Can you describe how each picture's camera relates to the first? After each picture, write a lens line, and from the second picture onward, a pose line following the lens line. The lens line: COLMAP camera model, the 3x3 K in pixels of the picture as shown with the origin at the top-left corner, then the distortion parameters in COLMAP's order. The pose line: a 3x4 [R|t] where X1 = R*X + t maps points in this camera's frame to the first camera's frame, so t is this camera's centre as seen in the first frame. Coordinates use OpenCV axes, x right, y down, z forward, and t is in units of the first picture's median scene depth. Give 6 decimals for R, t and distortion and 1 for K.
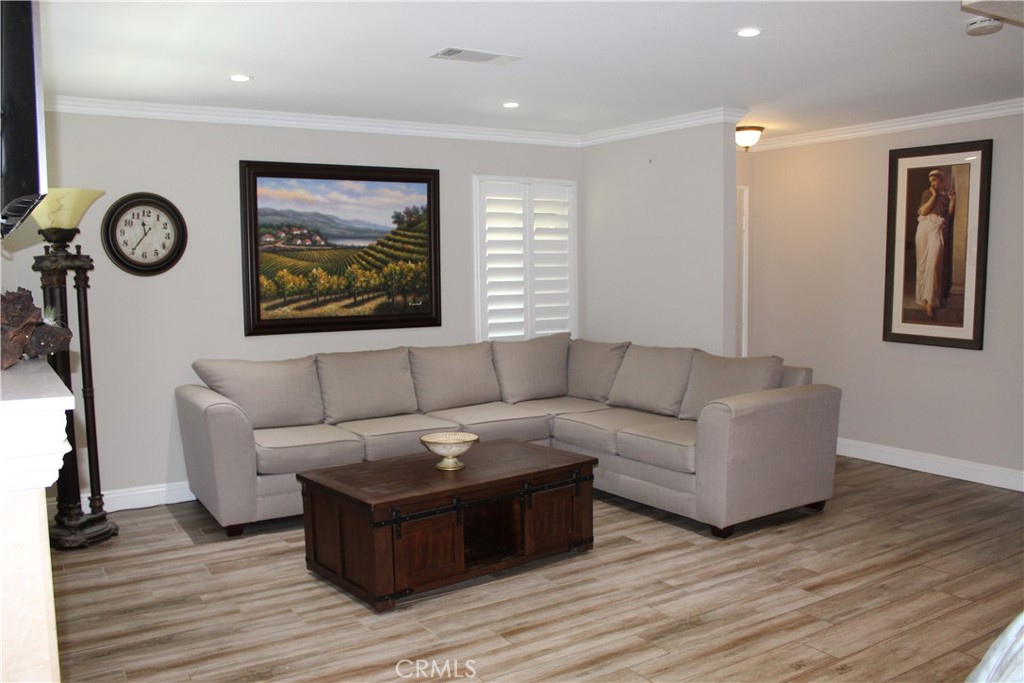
lens RADIAL K [[859.1, 0, 507.2], [0, 859.1, 350.2], [0, 0, 1]] dist [-0.137371, 0.095345]
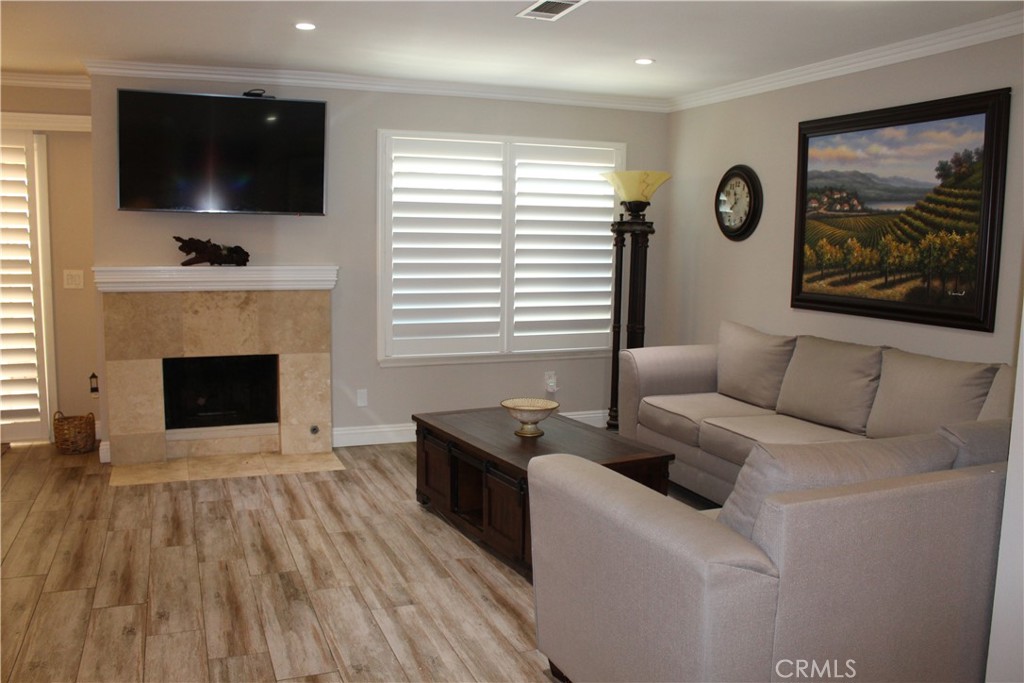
lens RADIAL K [[859.1, 0, 507.6], [0, 859.1, 340.2], [0, 0, 1]] dist [-0.137371, 0.095345]
pose [[-0.180285, 0.126257, -0.975478, 0.675476], [-0.103055, 0.983845, 0.146386, -0.085945], [0.978201, 0.126919, -0.164361, 0.841328]]
